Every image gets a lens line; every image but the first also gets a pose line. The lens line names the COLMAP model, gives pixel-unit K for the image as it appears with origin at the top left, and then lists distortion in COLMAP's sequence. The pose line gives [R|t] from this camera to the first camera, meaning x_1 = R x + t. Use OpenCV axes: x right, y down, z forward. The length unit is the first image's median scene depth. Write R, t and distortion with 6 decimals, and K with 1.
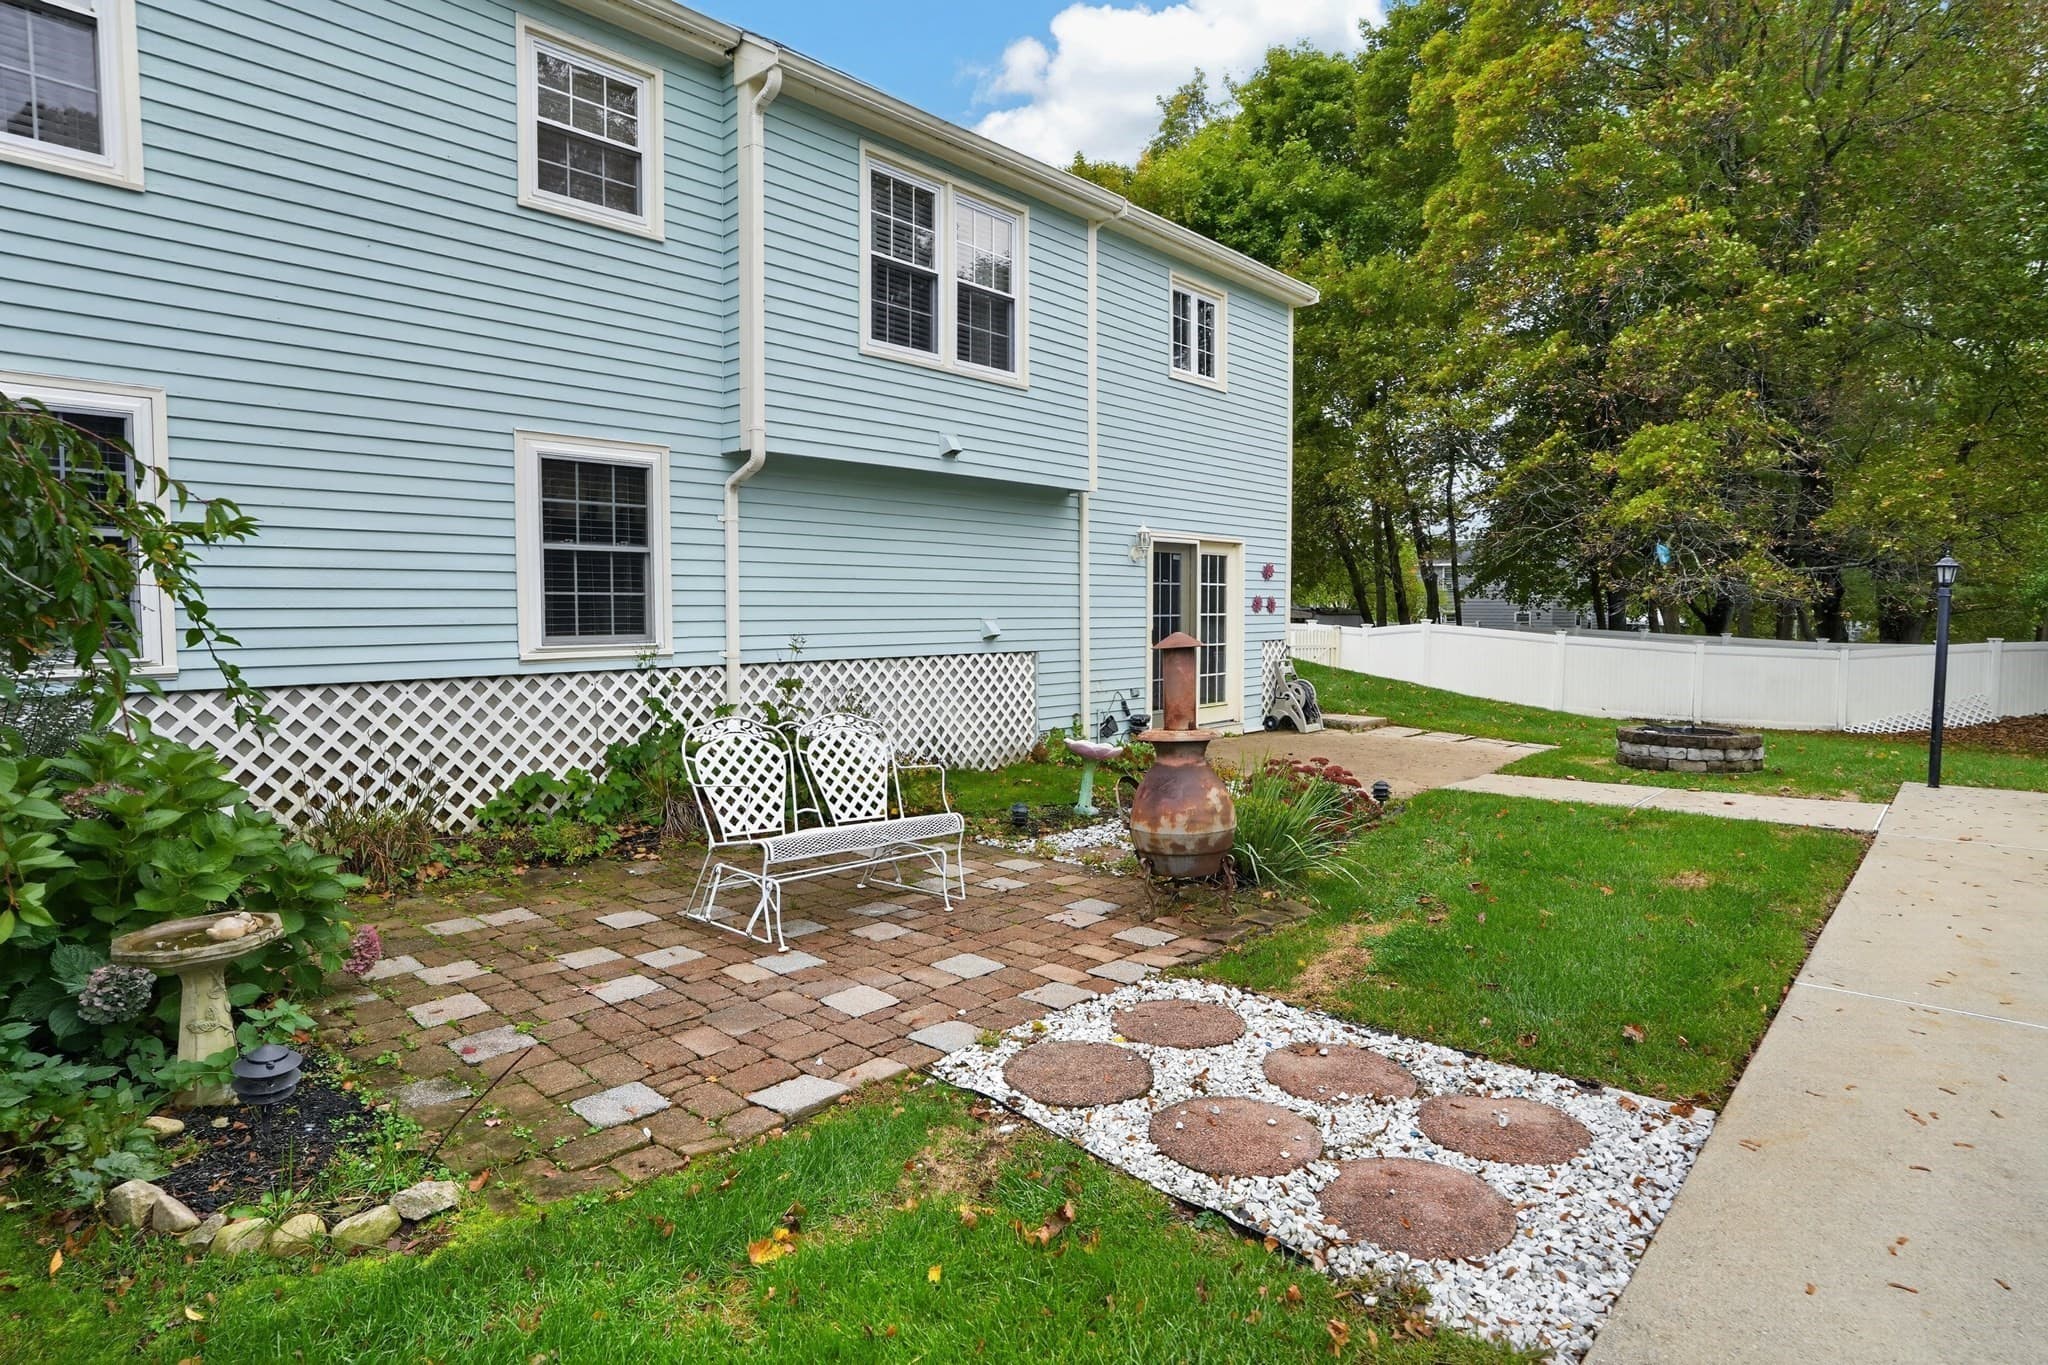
lens RADIAL K [[1086.6, 0, 1015.6], [0, 1086.6, 667.6], [0, 0, 1]] dist [-0.035150, 0.000309]
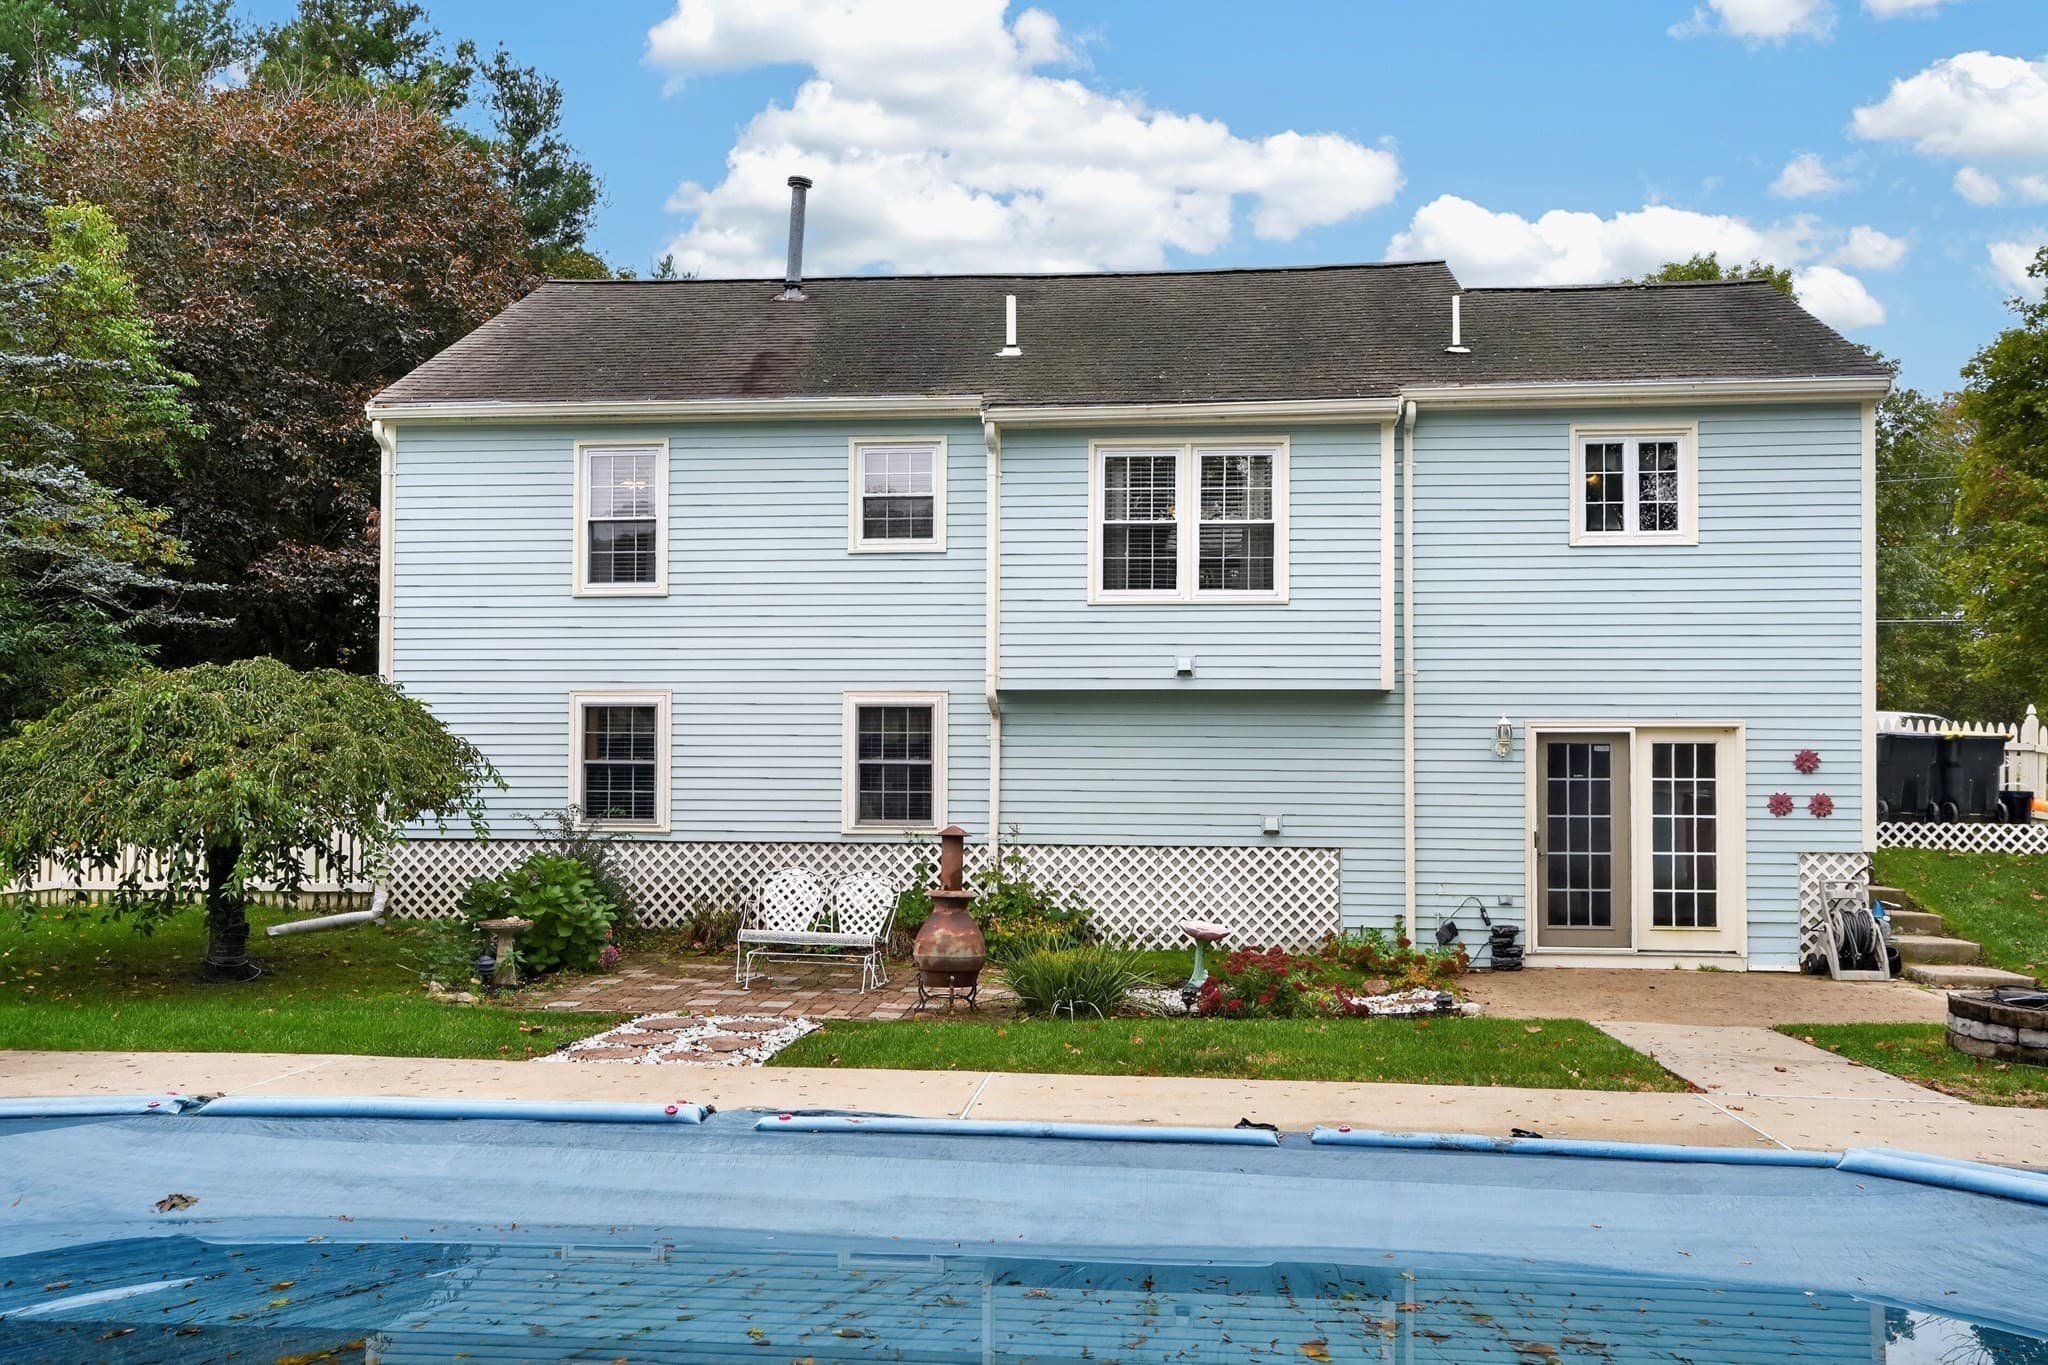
lens RADIAL K [[1523.9, 0, 1014.6], [0, 1523.9, 742.0], [0, 0, 1]] dist [0.017906, 0.001671]
pose [[0.604251, -0.022951, -0.796463, 1.151124], [-0.051984, 0.996320, -0.068149, -0.001060], [0.795096, 0.082582, 0.600834, -0.127912]]
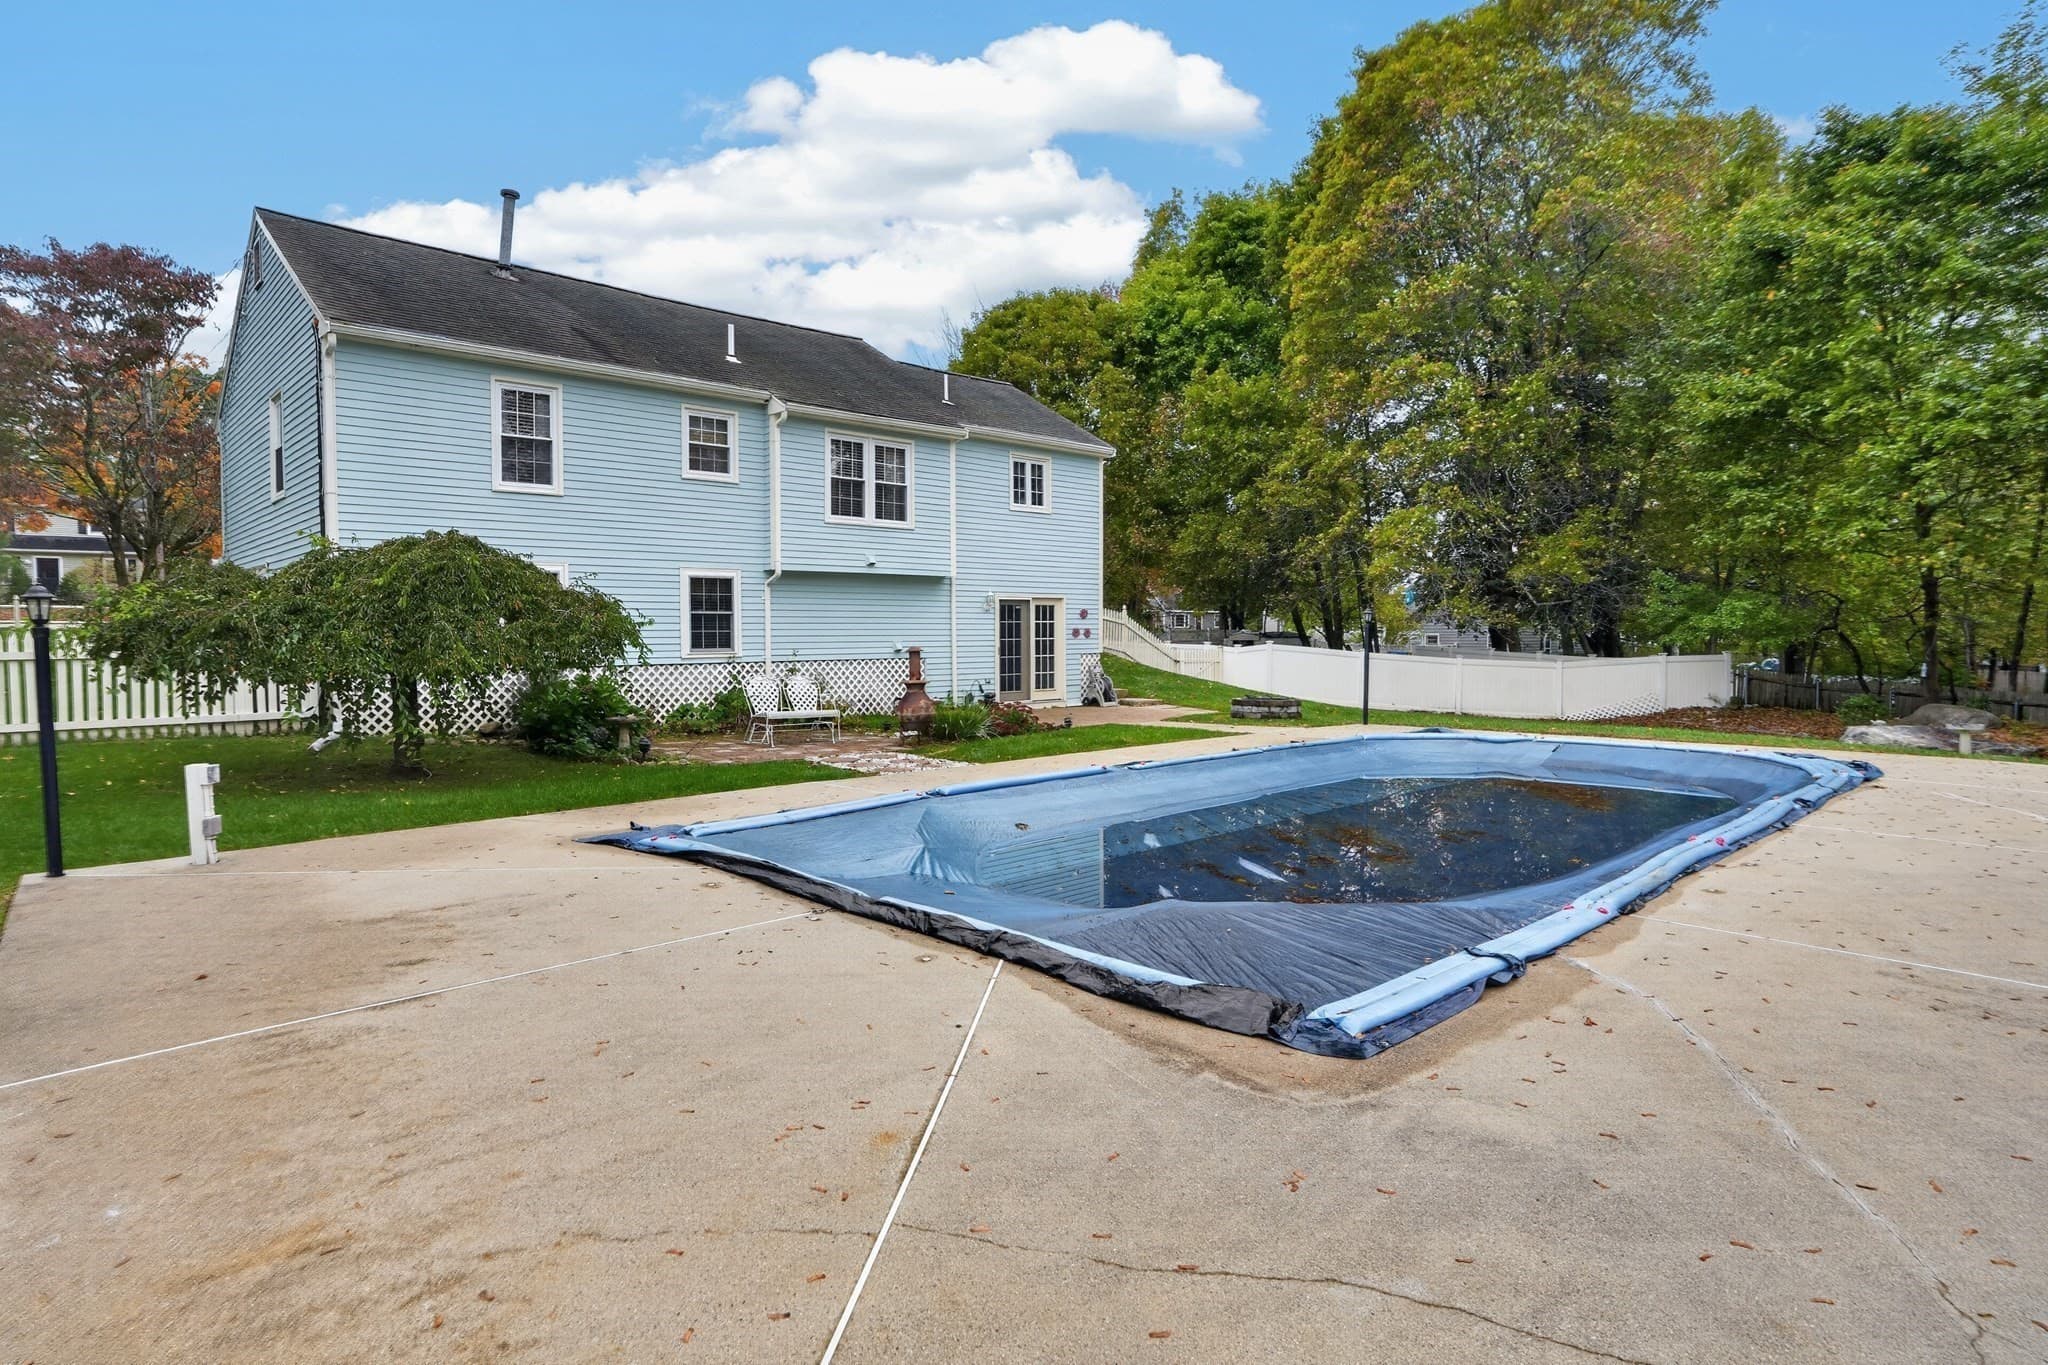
lens RADIAL K [[1086.6, 0, 1015.6], [0, 1086.6, 667.6], [0, 0, 1]] dist [-0.035150, 0.000309]
pose [[0.997419, -0.000889, -0.071790, 0.381205], [-0.000684, 0.999760, -0.021887, 0.053759], [0.071792, 0.021879, 0.997180, -1.118171]]
